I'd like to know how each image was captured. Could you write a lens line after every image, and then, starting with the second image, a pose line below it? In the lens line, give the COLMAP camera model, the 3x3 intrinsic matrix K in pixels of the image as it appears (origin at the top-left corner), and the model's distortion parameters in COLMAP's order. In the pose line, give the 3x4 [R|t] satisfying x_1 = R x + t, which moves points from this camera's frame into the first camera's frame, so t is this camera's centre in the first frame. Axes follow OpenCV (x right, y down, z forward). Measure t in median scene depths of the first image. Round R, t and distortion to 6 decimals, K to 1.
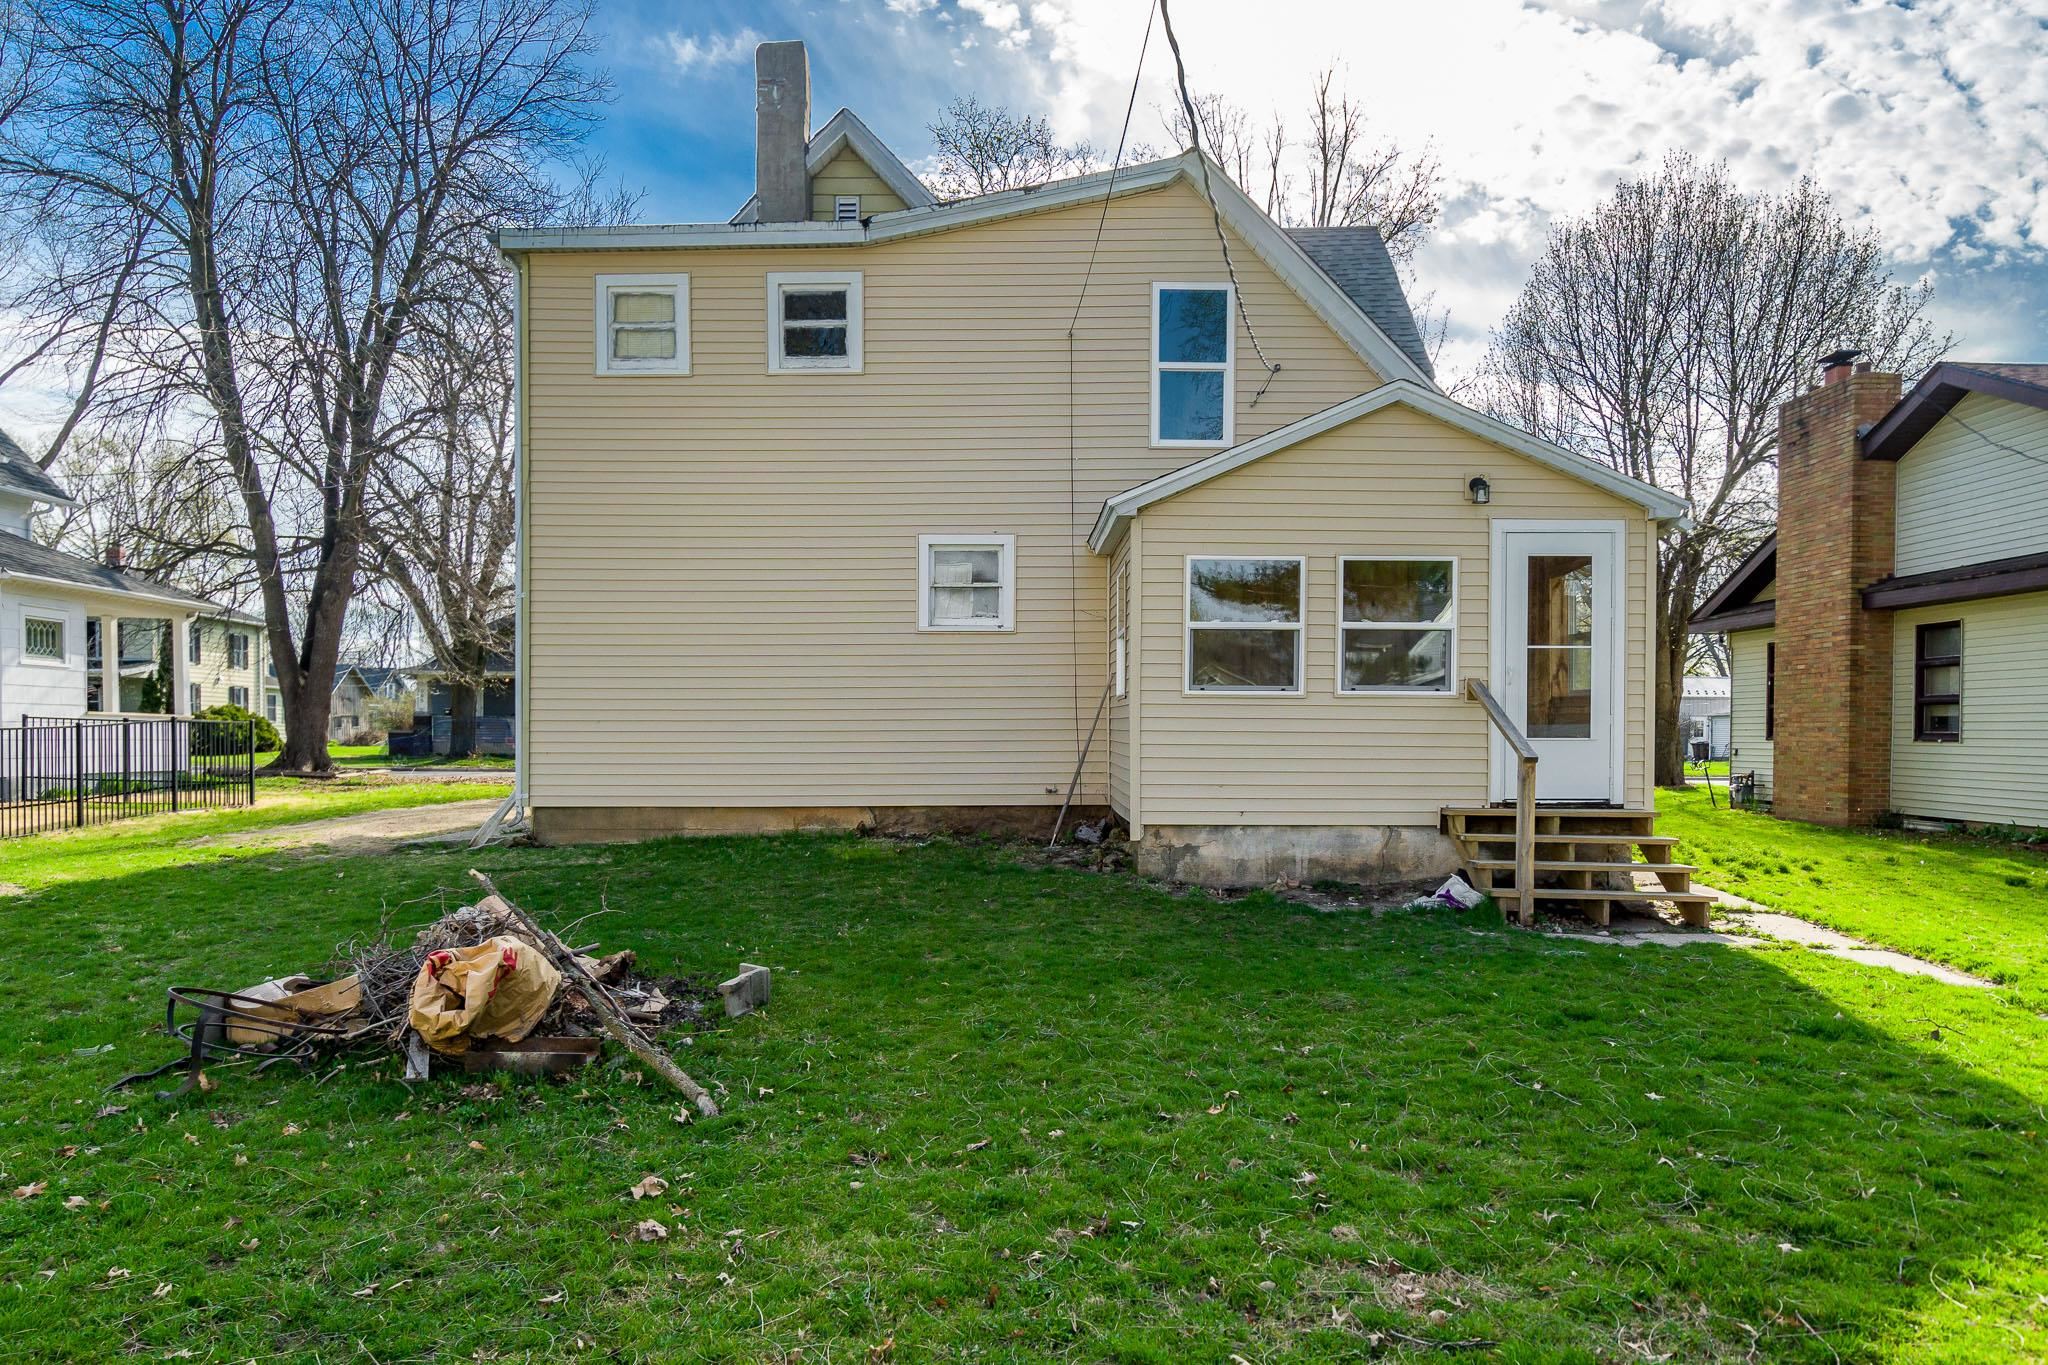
lens RADIAL K [[1367.6, 0, 1021.2], [0, 1367.6, 739.5], [0, 0, 1]] dist [-0.002242, 0.001445]
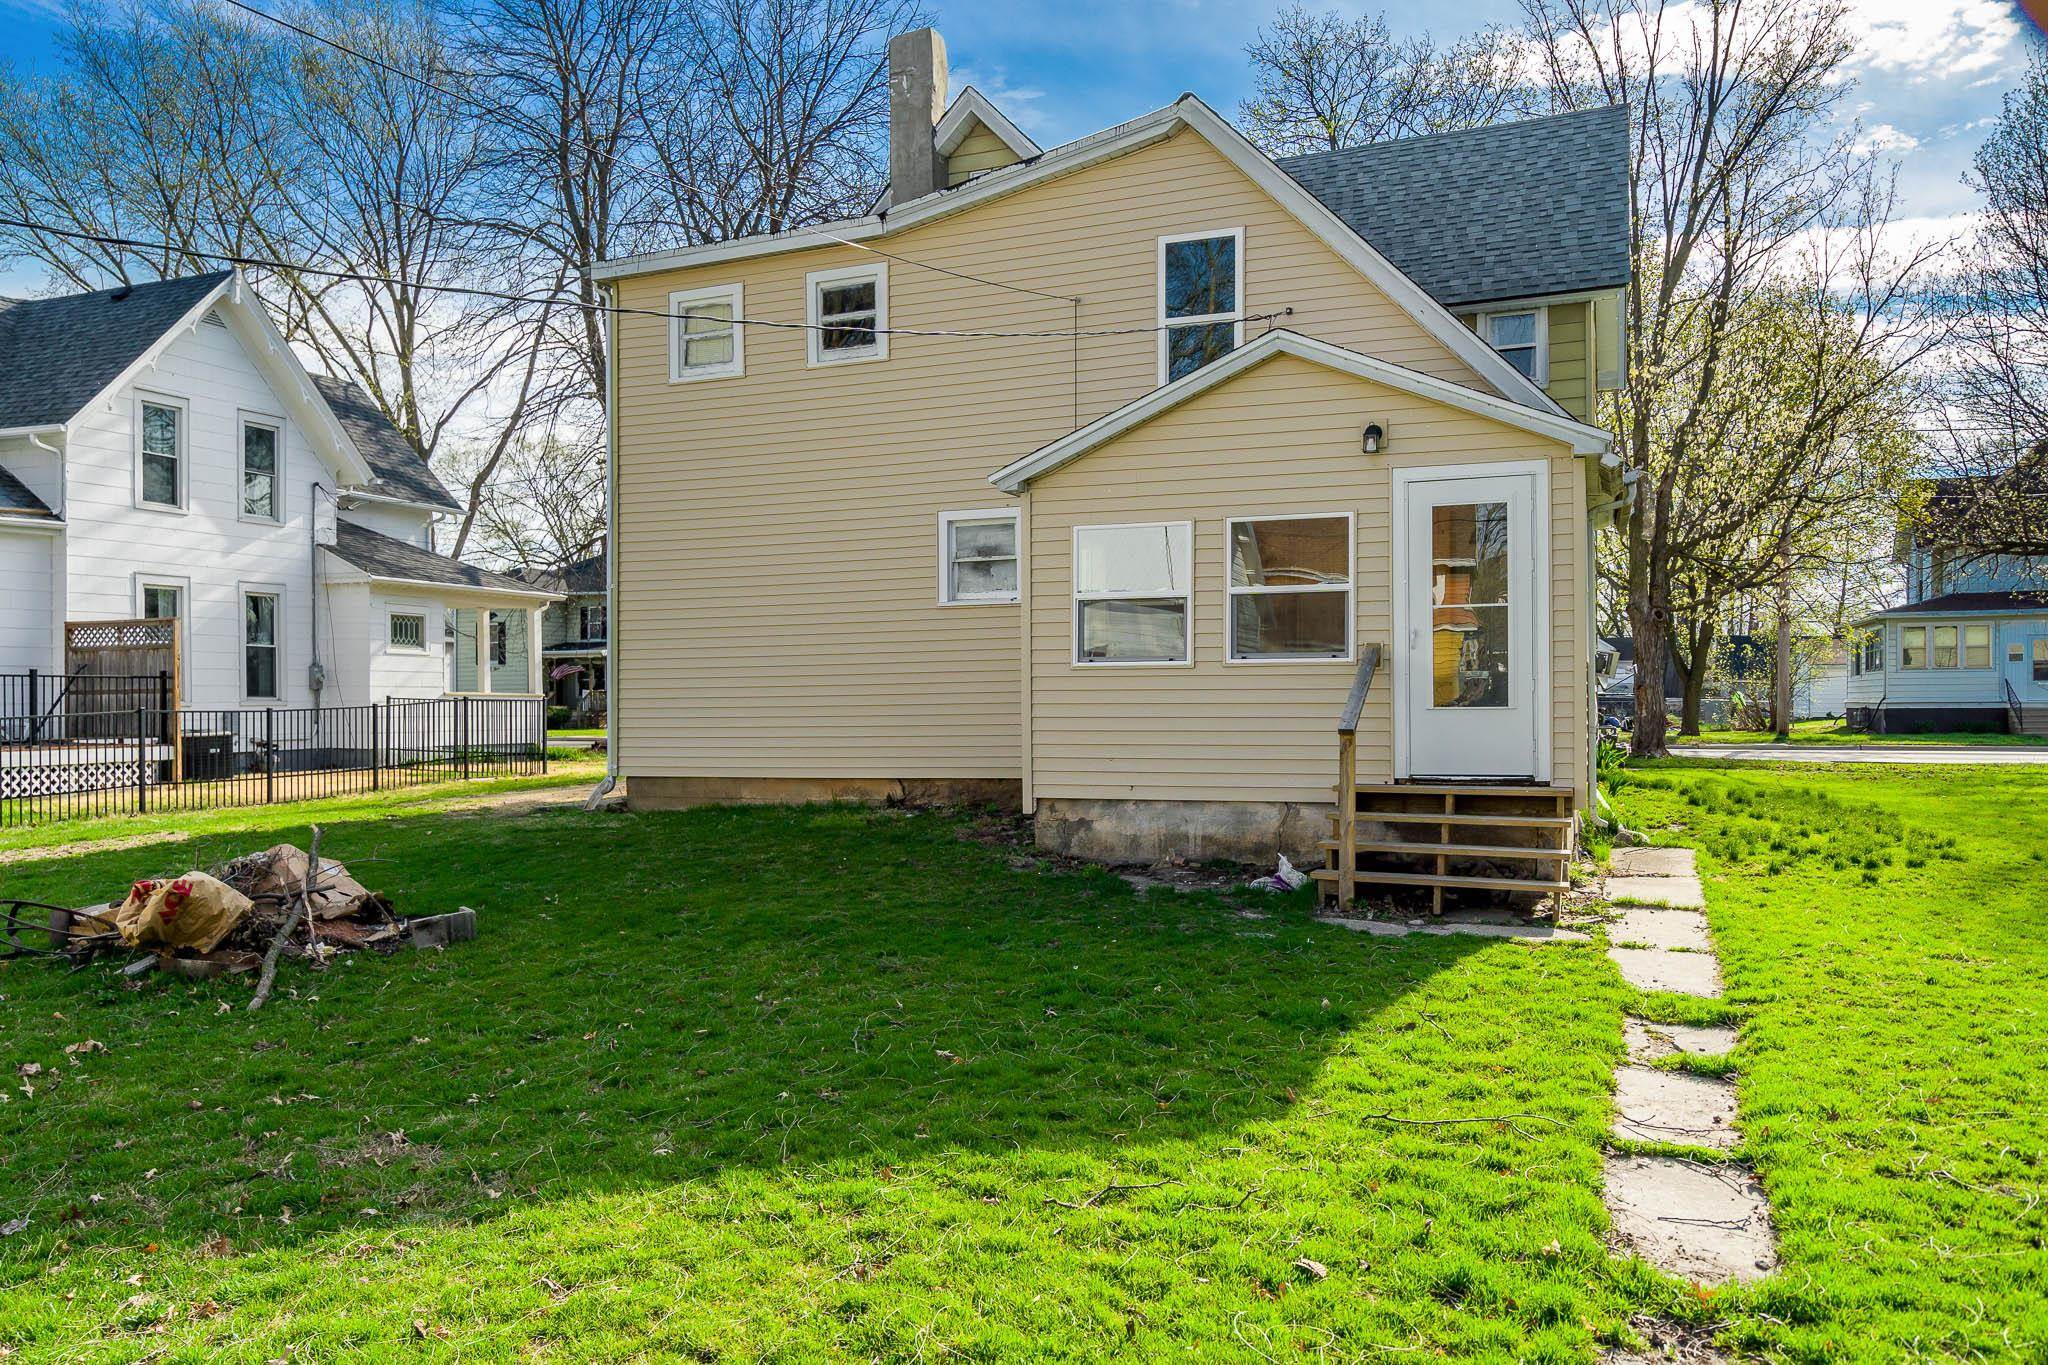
lens RADIAL K [[1523.9, 0, 1024.0], [0, 1523.9, 682.5], [0, 0, 1]] dist [0.000408, 0.001702]
pose [[0.929237, -0.015521, -0.369158, 0.402540], [0.009644, 0.999796, -0.017762, -0.001848], [0.369358, 0.012945, 0.929197, -0.030874]]
